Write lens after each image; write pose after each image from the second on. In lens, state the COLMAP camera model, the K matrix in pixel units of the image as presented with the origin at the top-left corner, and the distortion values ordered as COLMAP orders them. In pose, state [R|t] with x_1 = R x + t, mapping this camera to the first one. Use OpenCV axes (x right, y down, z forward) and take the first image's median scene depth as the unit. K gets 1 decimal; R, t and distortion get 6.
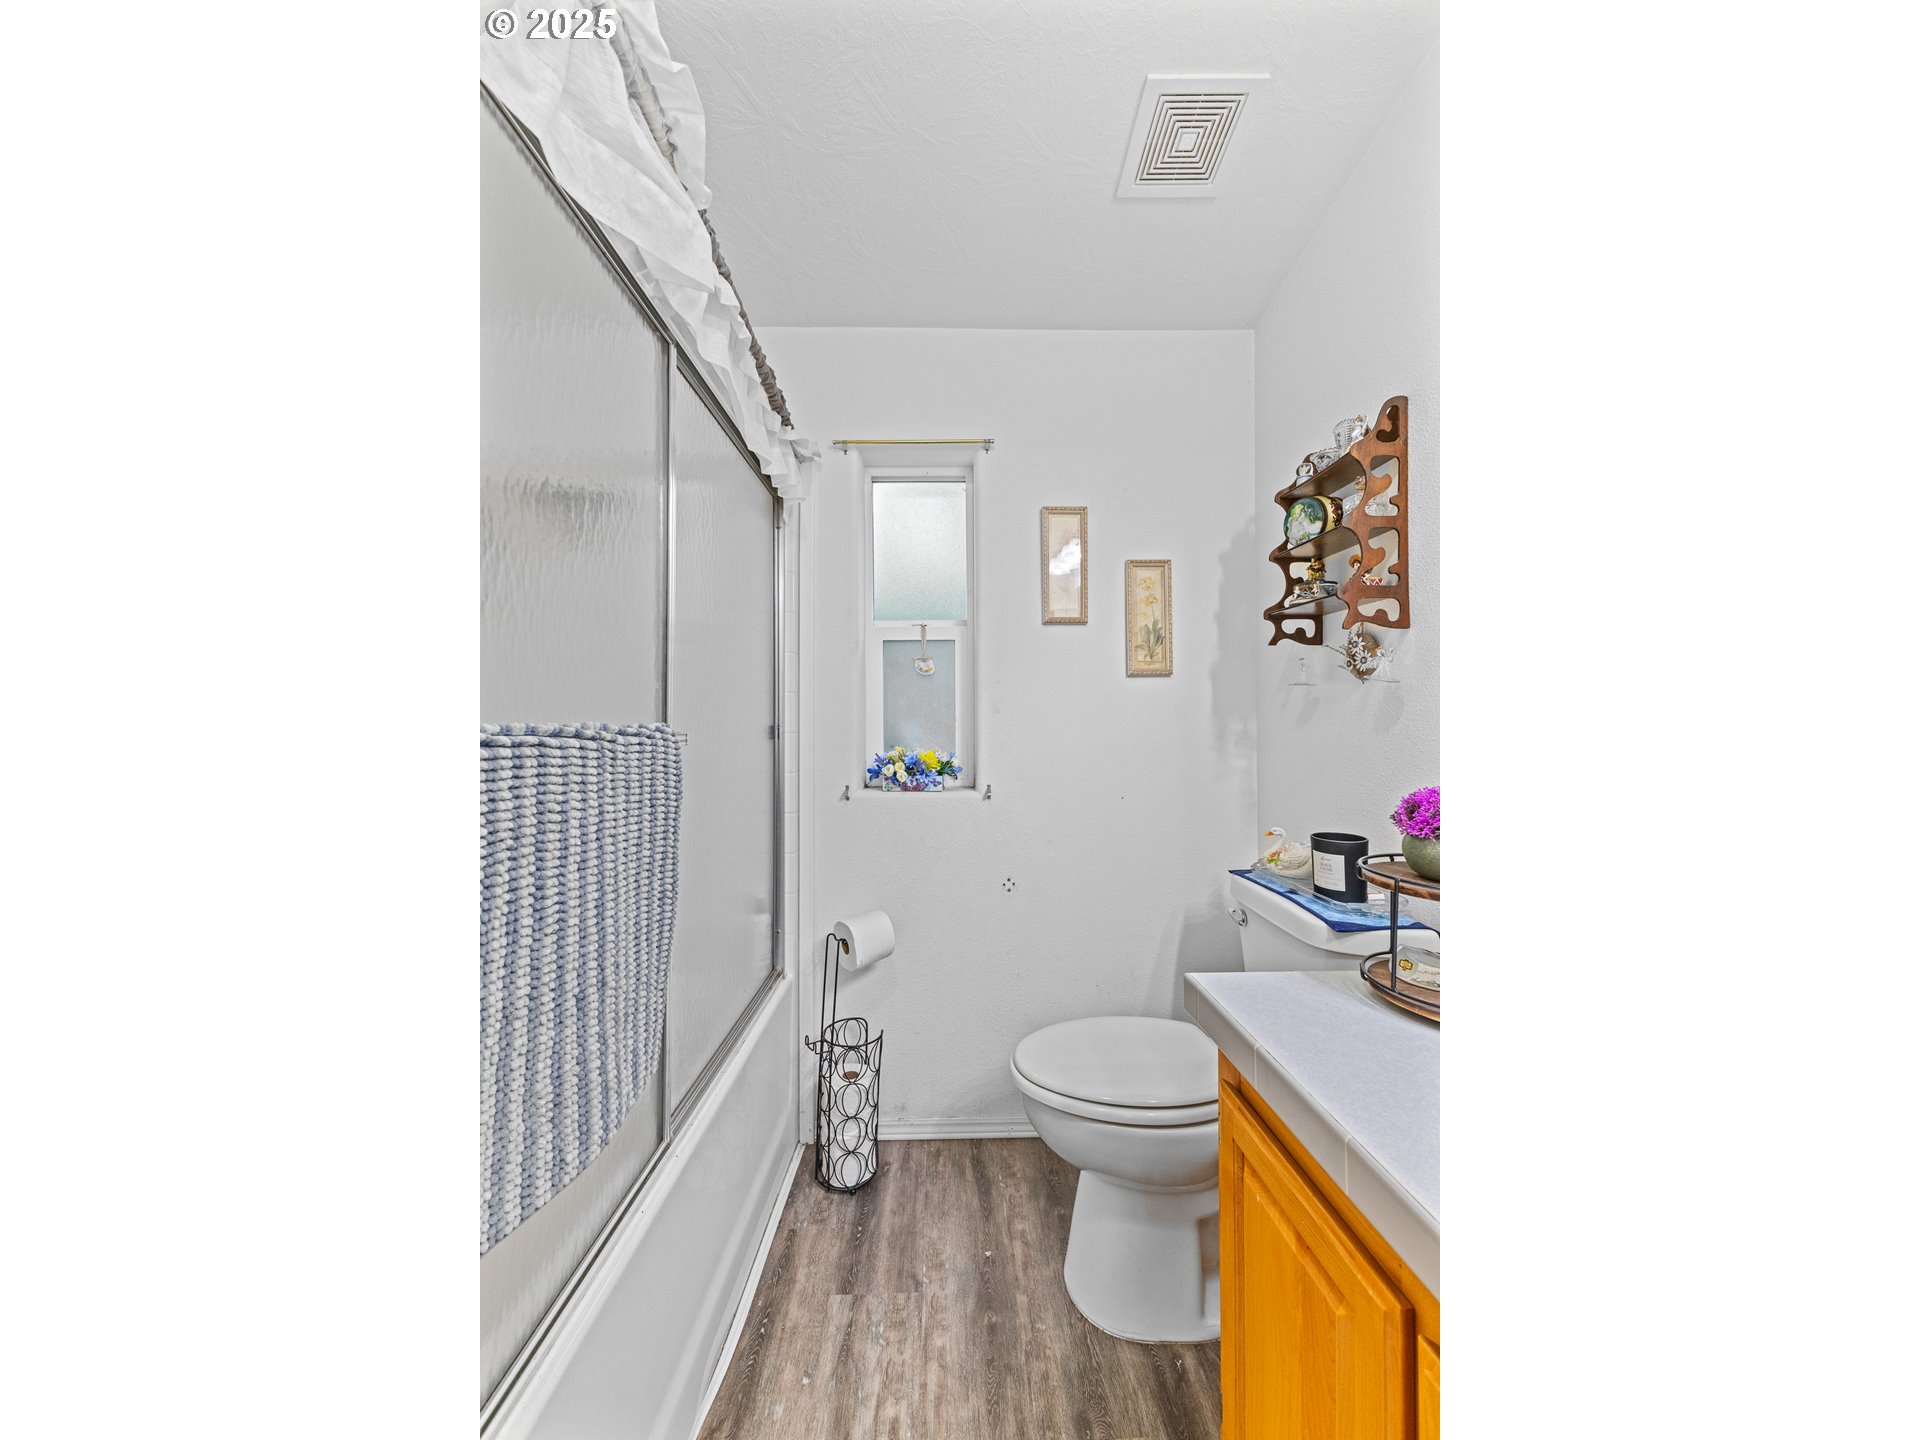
lens RADIAL K [[612.4, 0, 960.3], [0, 612.4, 706.7], [0, 0, 1]] dist [-0.002225, -0.000001]
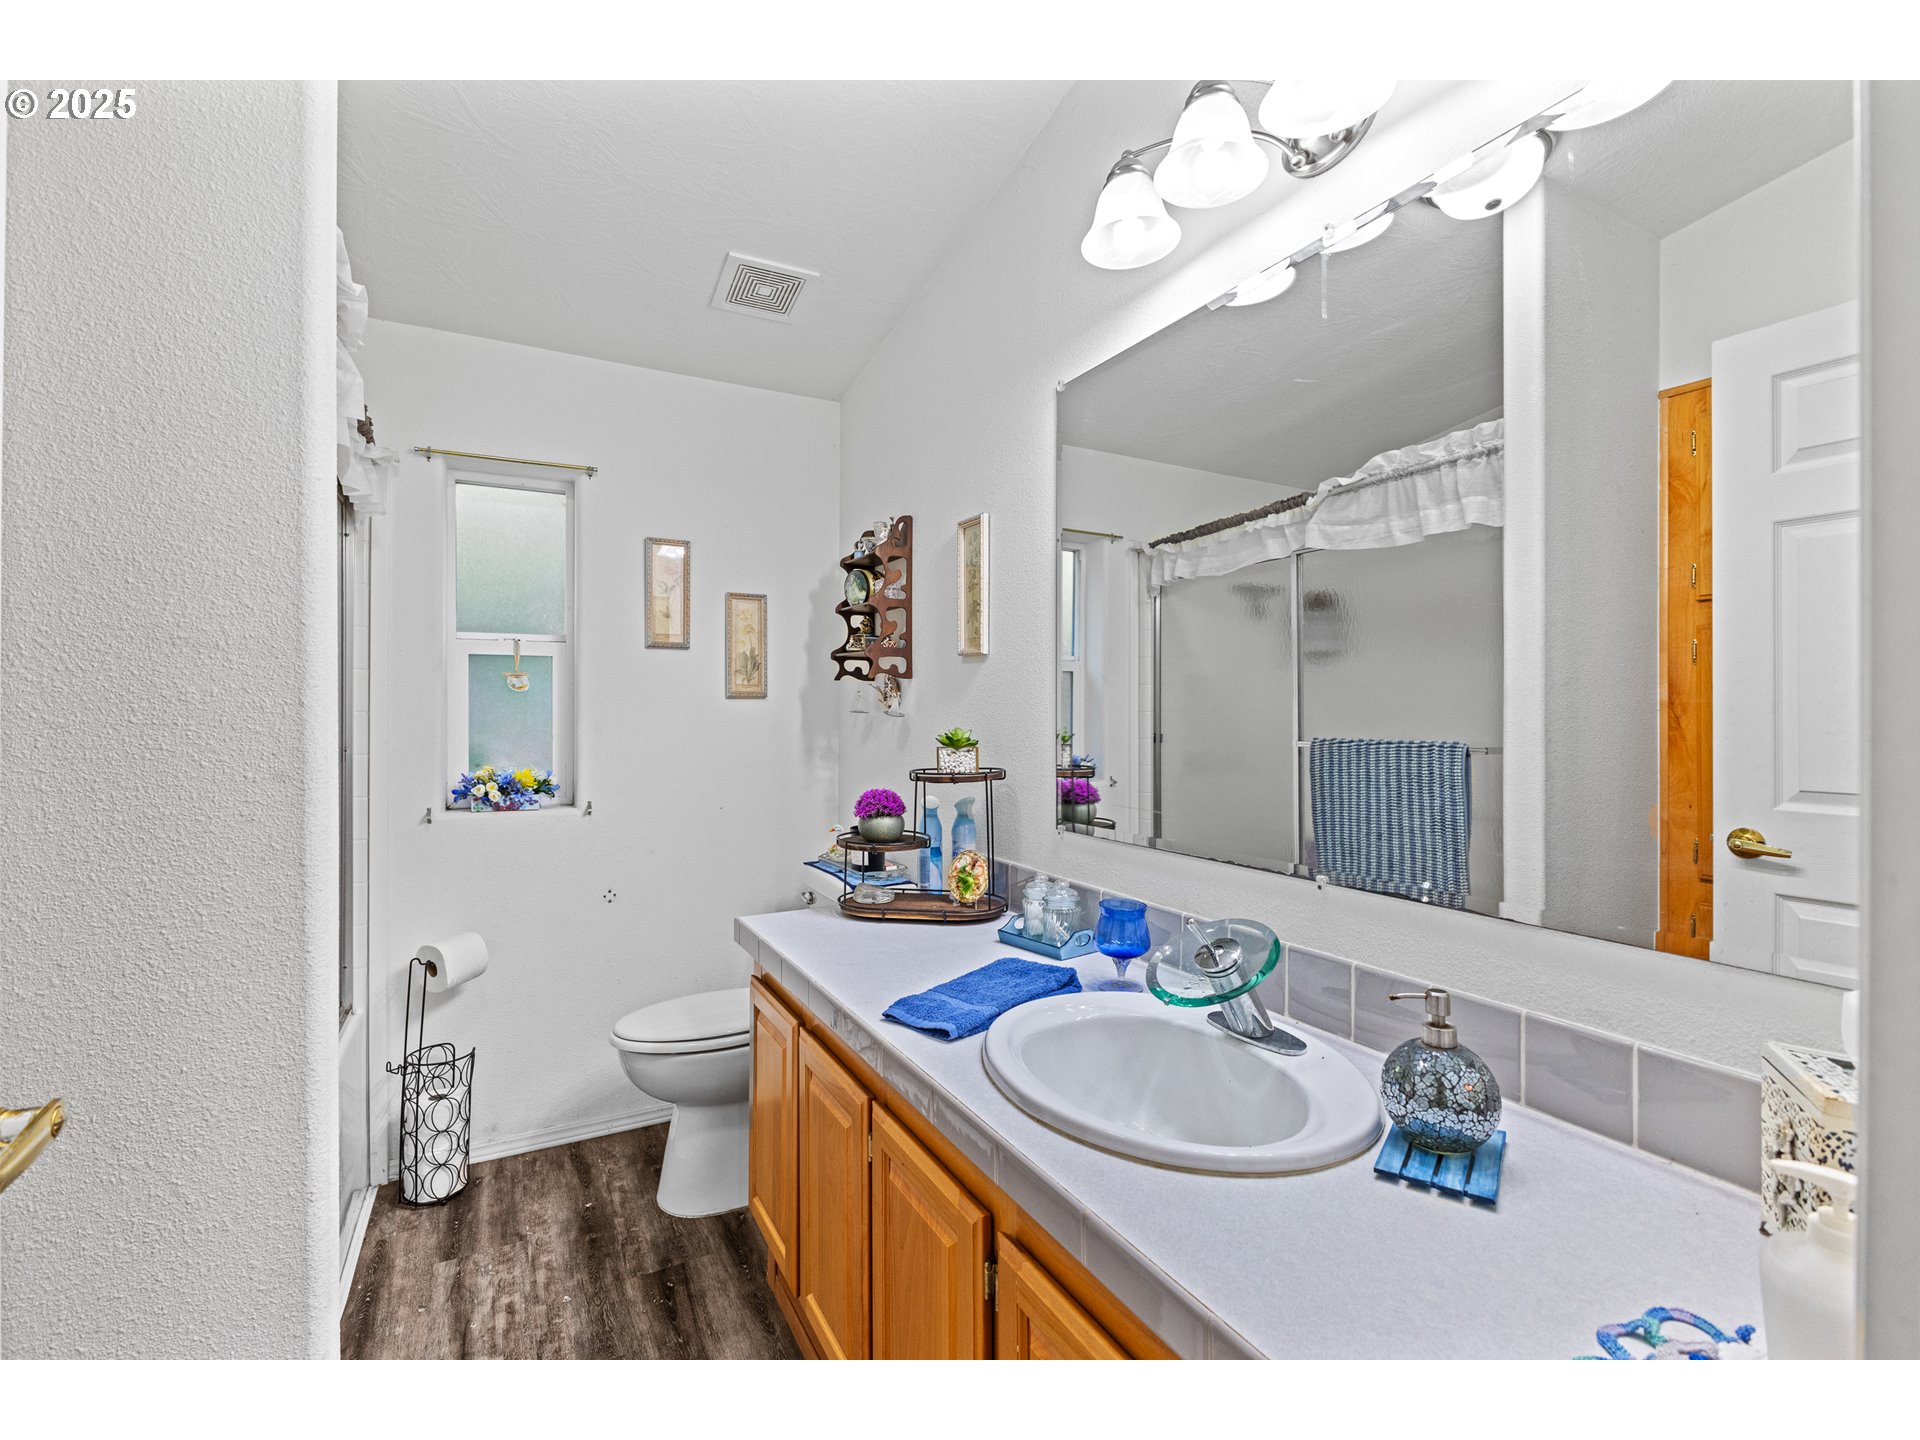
lens RADIAL K [[880.0, 0, 968.0], [0, 880.0, 710.6], [0, 0, 1]] dist [-0.000548, 0.001695]
pose [[0.893905, 0.004941, 0.448229, -0.055268], [-0.014282, 0.999746, 0.017462, -0.067810], [-0.448028, -0.022010, 0.893748, -0.684333]]
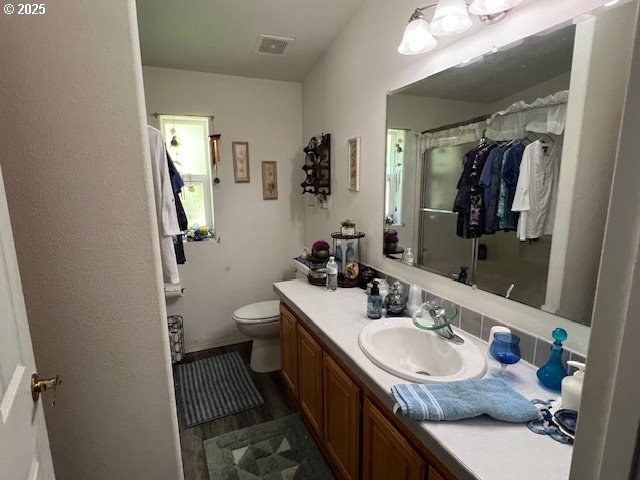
lens RADIAL K [[339.0, 0, 317.6], [0, 339.0, 240.5], [0, 0, 1]] dist [0.003974, -0.001237]
pose [[0.928233, -0.076576, 0.364033, -0.124097], [0.000595, 0.978888, 0.204397, -0.217711], [-0.371999, -0.189511, 0.908682, -0.768499]]
